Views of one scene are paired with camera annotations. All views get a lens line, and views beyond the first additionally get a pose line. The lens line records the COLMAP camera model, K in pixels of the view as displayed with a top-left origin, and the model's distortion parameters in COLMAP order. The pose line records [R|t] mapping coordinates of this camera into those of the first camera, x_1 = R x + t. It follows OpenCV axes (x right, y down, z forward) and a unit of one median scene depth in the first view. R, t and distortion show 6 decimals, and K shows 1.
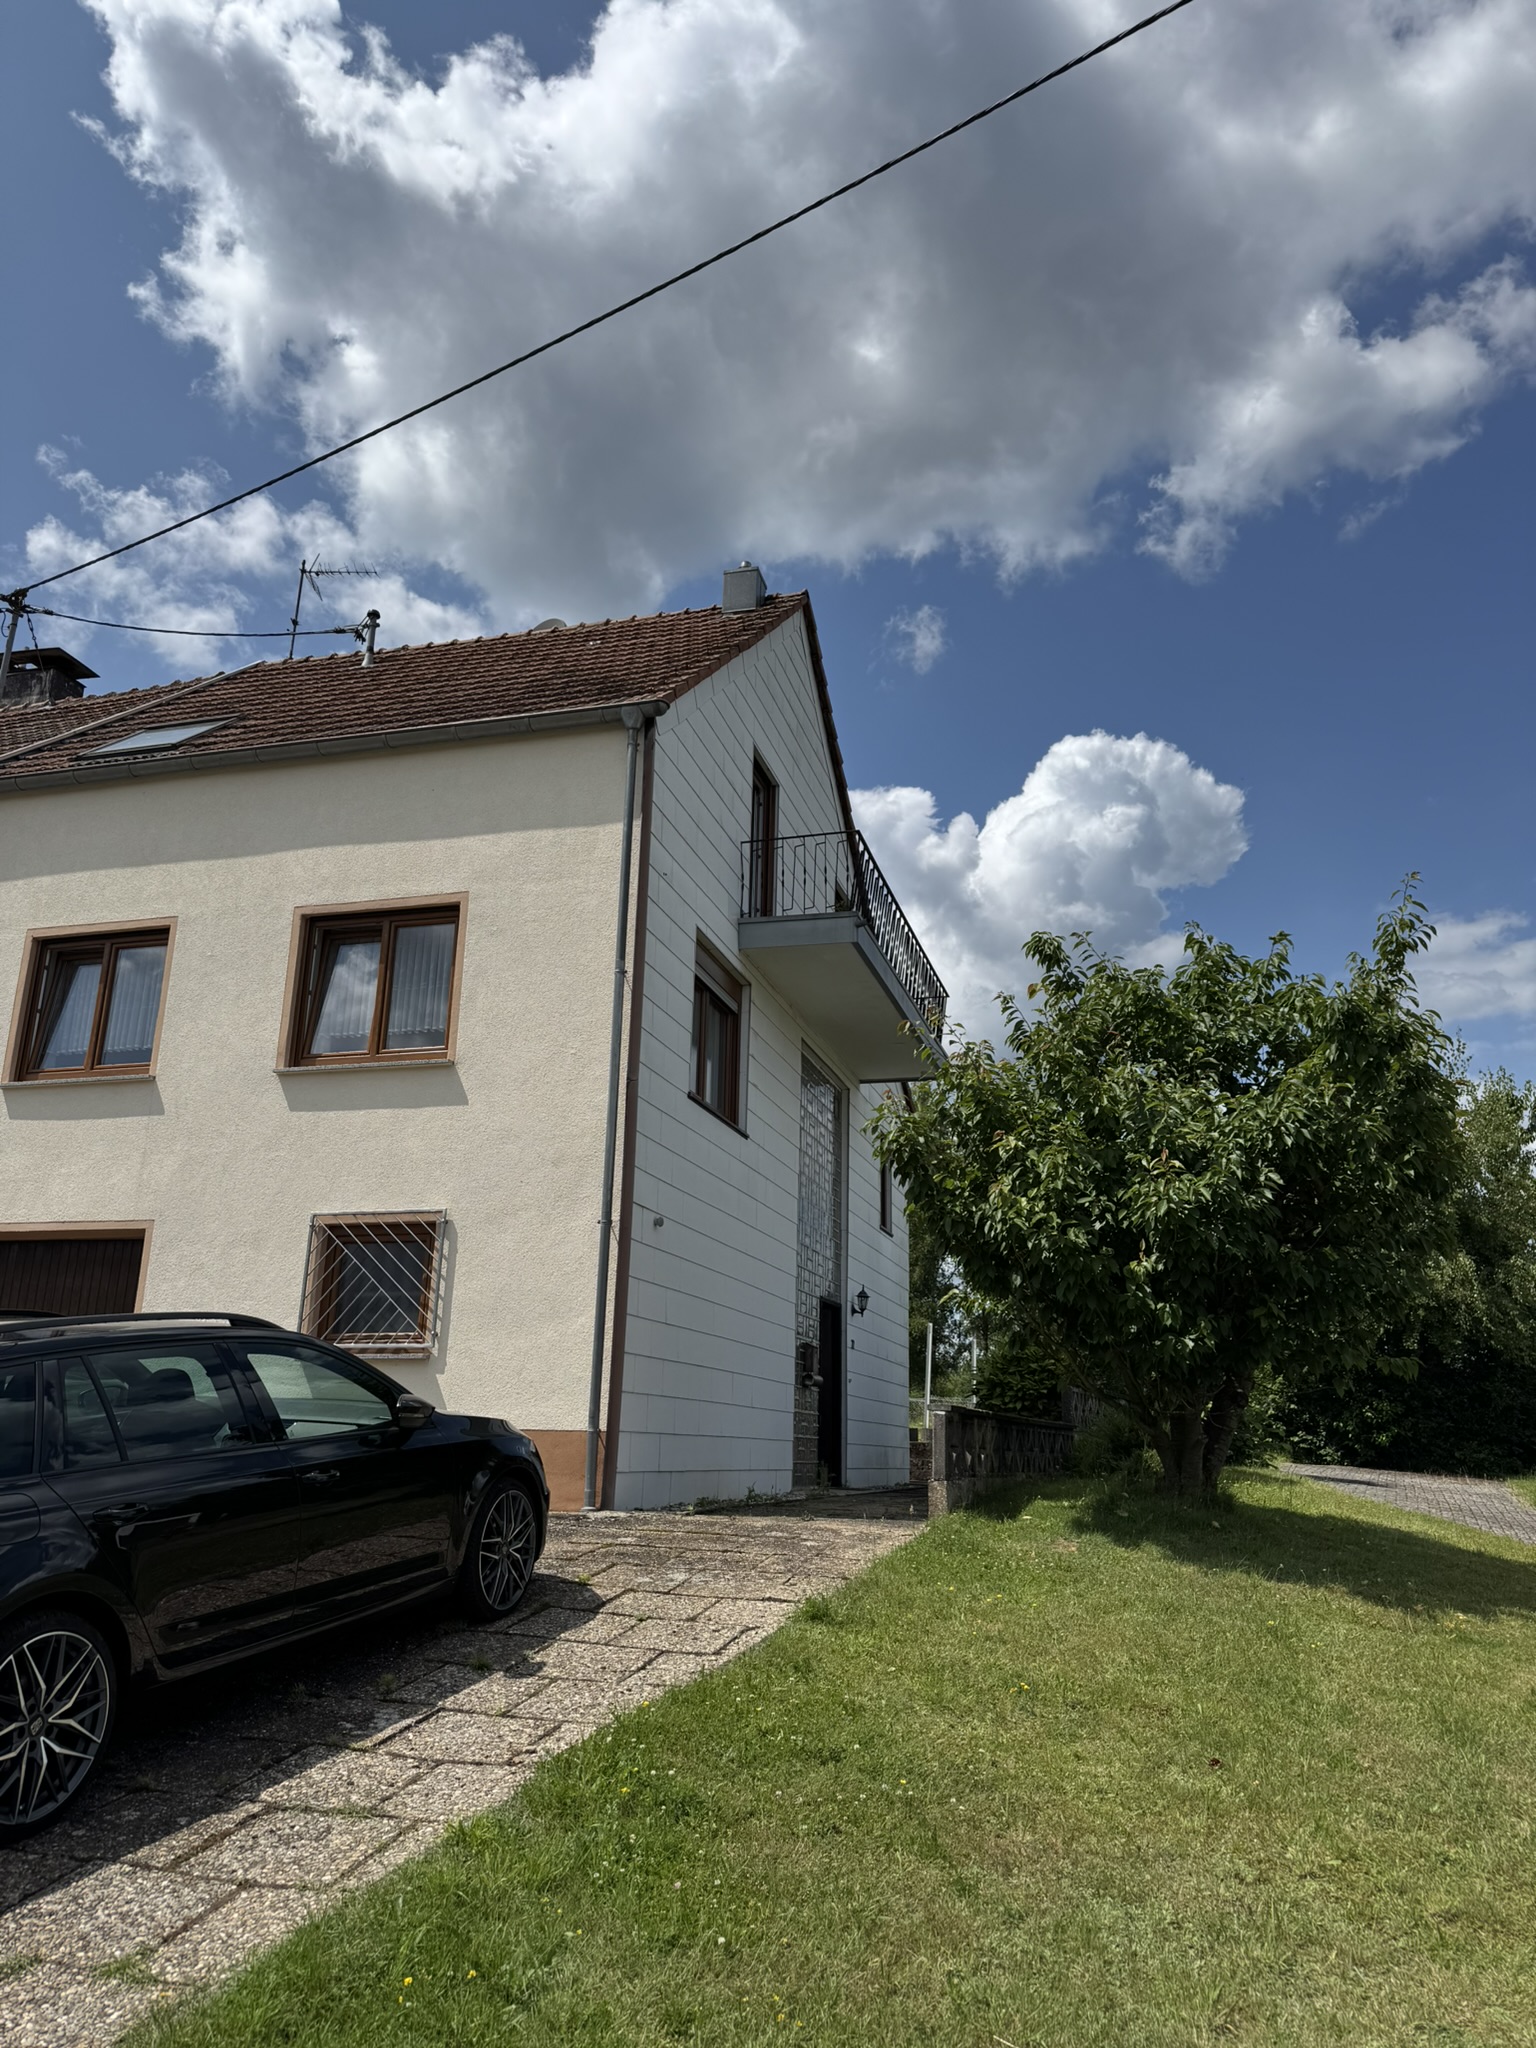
lens RADIAL K [[1450.6, 0, 773.4], [0, 1450.6, 1019.8], [0, 0, 1]] dist [0.048926, -0.027915]
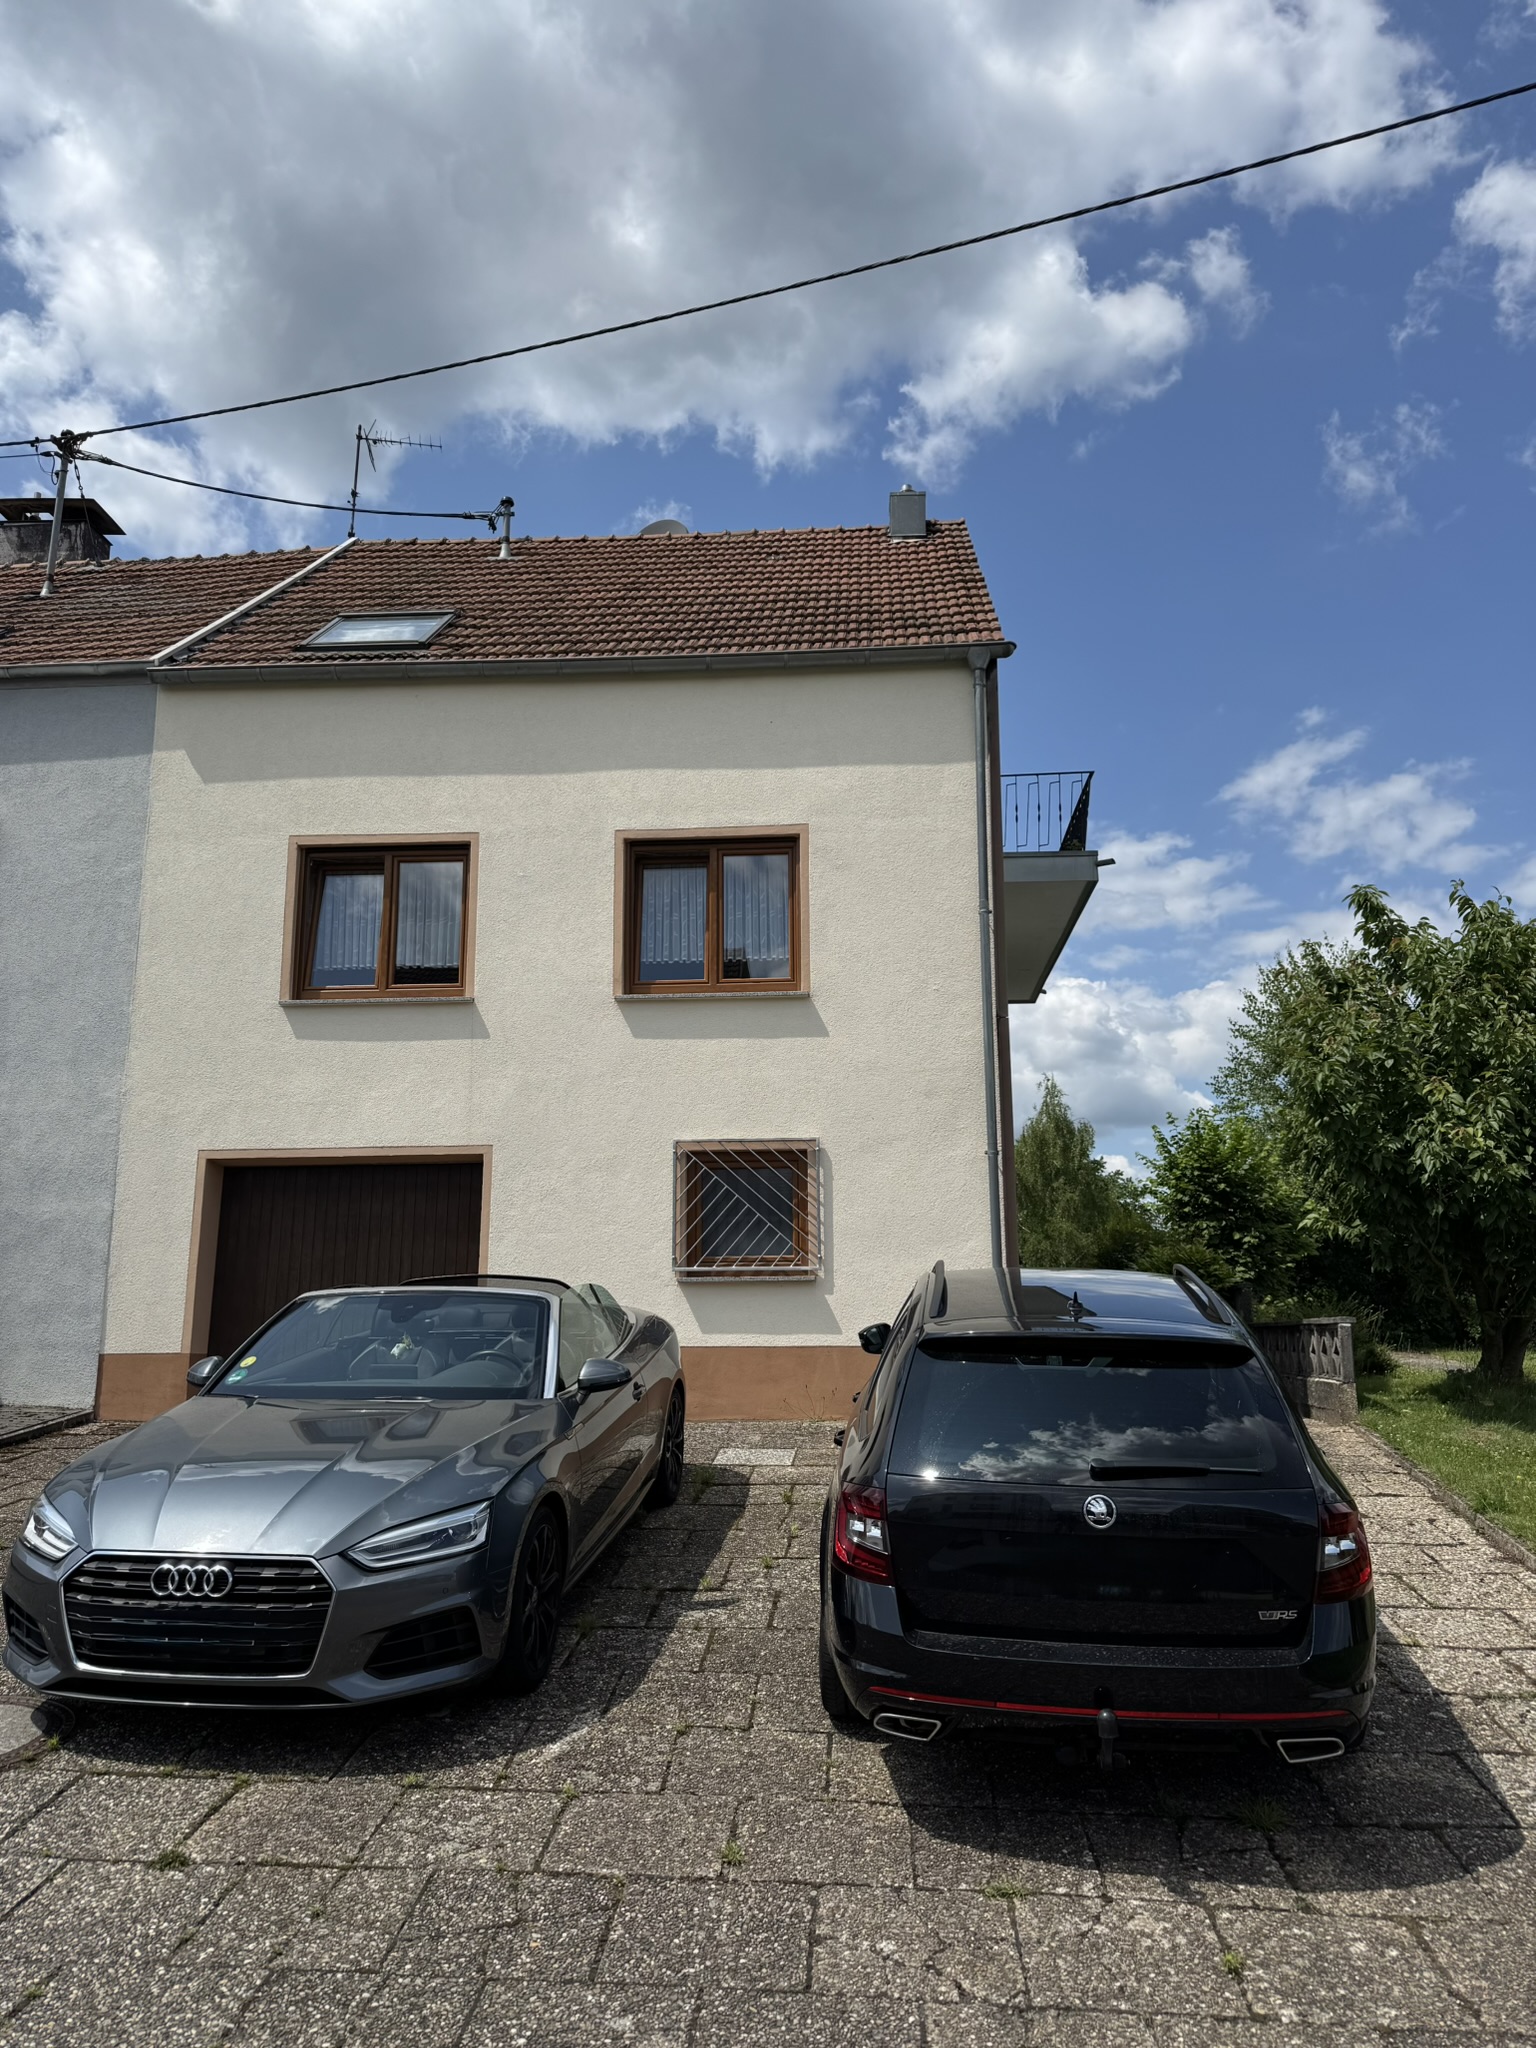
lens RADIAL K [[1450.6, 0, 700.6], [0, 1450.6, 1038.1], [0, 0, 1]] dist [0.048926, -0.027915]
pose [[0.975990, 0.014287, 0.217344, -0.476489], [-0.034124, 0.995554, 0.087793, -0.024834], [-0.215124, -0.093102, 0.972139, 0.021716]]
